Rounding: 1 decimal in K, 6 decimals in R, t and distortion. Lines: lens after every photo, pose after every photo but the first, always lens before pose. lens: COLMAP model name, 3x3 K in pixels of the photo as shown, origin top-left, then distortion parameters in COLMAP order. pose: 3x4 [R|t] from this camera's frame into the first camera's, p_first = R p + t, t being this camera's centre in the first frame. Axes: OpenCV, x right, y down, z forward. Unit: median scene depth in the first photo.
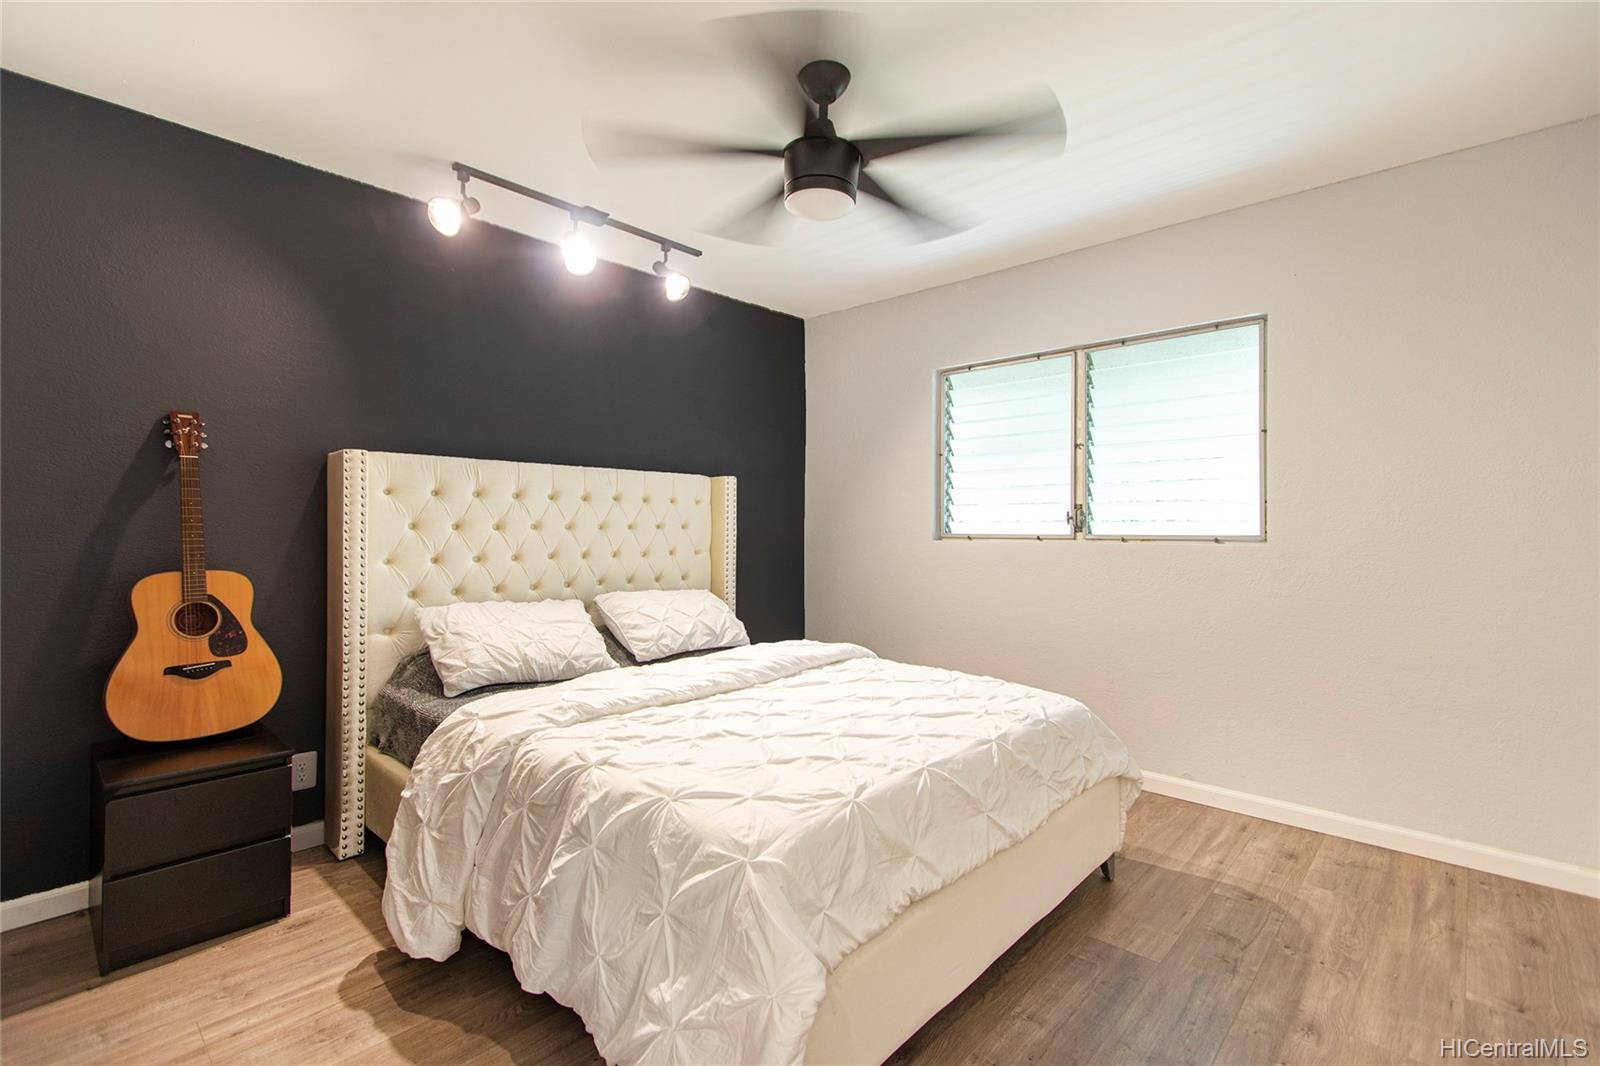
lens RADIAL K [[723.0, 0, 801.5], [0, 723.0, 524.9], [0, 0, 1]] dist [0.004421, -0.000530]
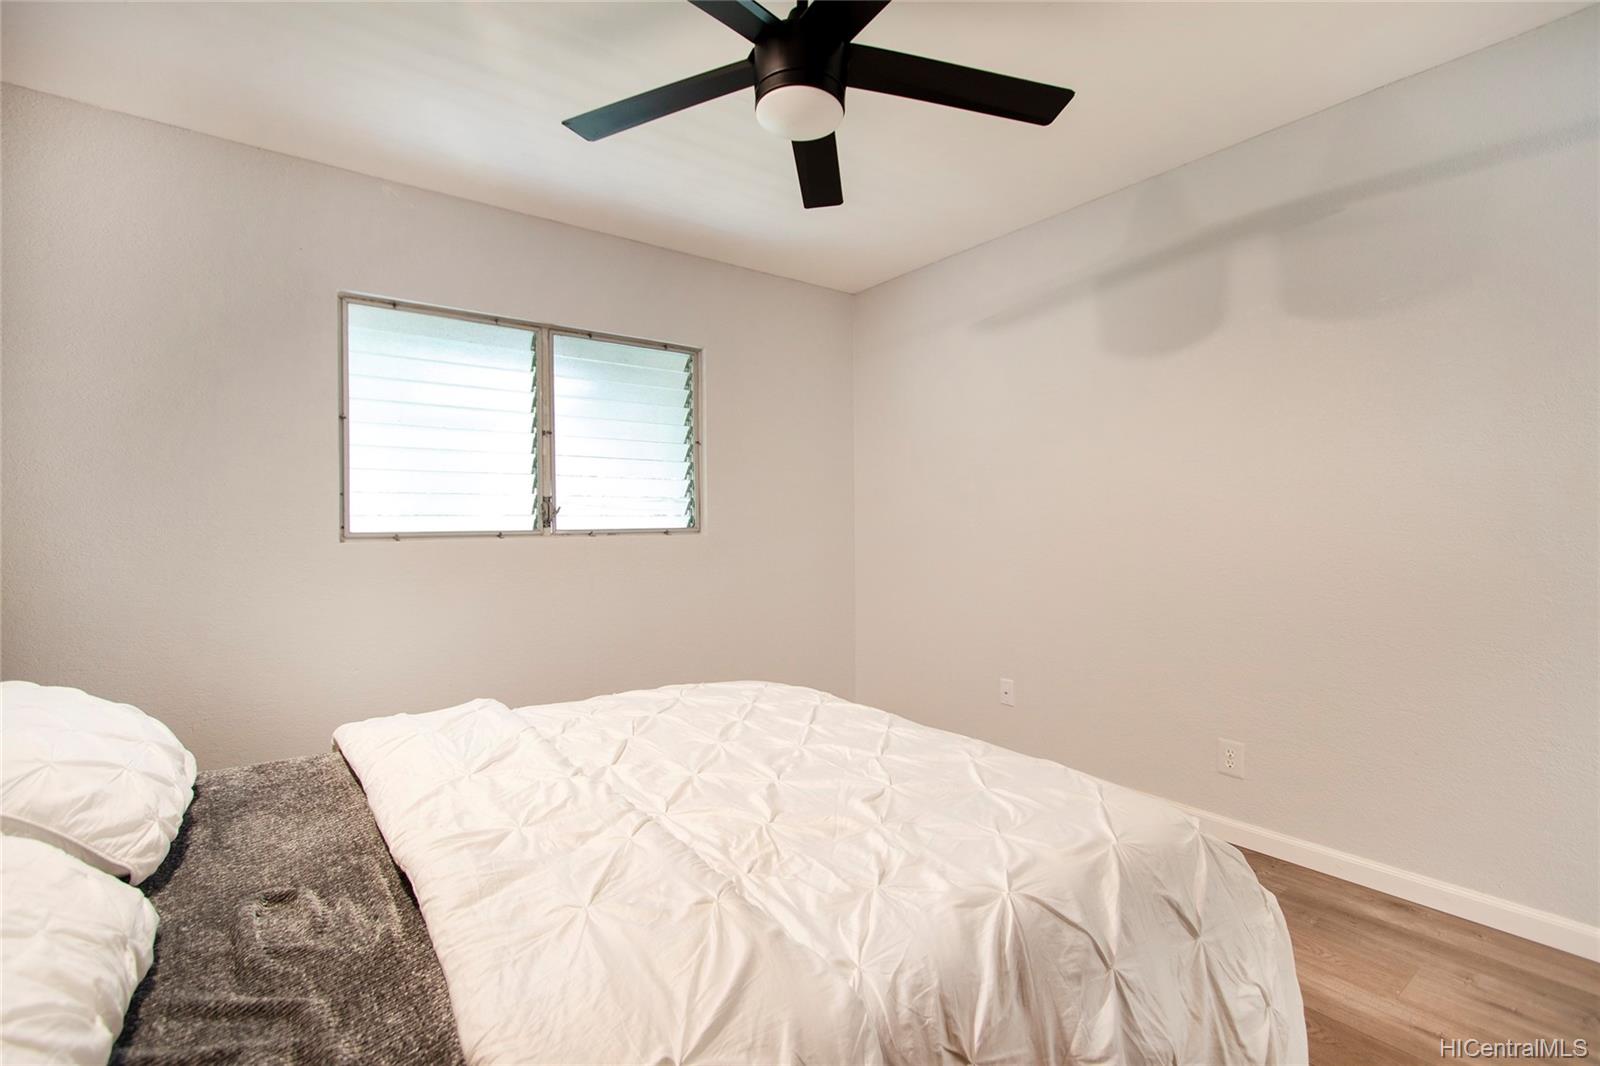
lens RADIAL K [[723.0, 0, 799.2], [0, 723.0, 529.3], [0, 0, 1]] dist [0.004421, -0.000530]
pose [[0.173874, -0.014686, 0.984658, -0.465029], [0.007519, 0.999879, 0.013585, 0.002474], [-0.984739, 0.005042, 0.173963, 0.520827]]
